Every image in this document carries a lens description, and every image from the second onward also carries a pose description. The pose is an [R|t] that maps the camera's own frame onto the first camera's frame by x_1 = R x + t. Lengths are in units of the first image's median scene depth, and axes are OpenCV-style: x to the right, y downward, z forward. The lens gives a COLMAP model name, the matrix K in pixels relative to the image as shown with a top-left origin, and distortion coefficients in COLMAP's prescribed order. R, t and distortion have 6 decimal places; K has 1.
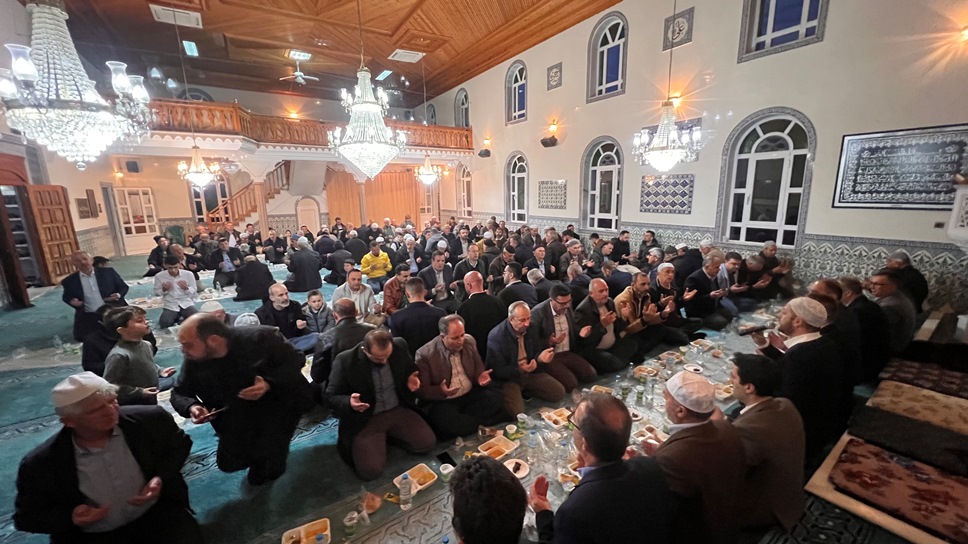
lens RADIAL K [[386.4, 0, 481.1], [0, 386.4, 271.4], [0, 0, 1]] dist [-0.002798, 0.000461]
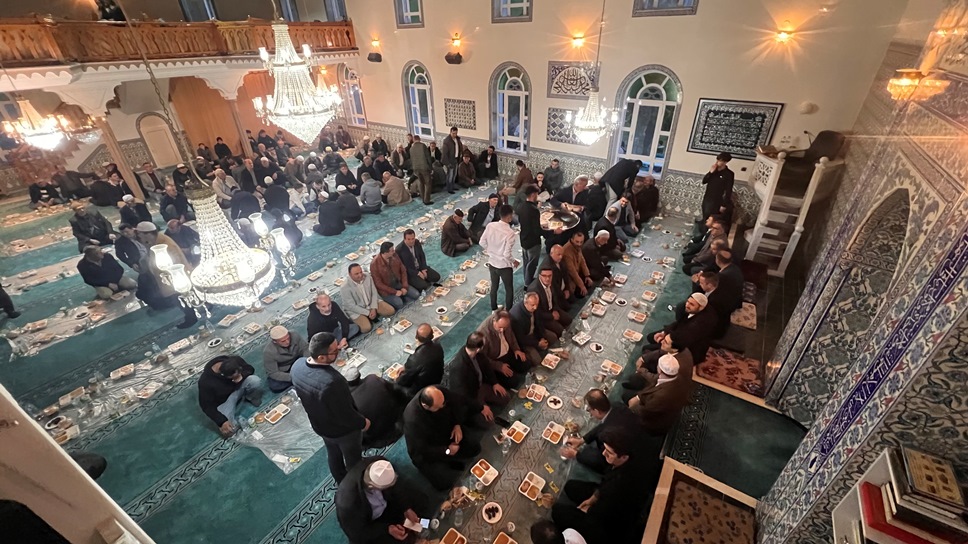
lens RADIAL K [[386.4, 0, 482.0], [0, 386.4, 272.0], [0, 0, 1]] dist [-0.002798, 0.000461]
pose [[0.937736, -0.184794, 0.294114, -0.164230], [0.076846, 0.936127, 0.343164, -0.177230], [-0.338742, -0.299196, 0.892040, -0.073098]]
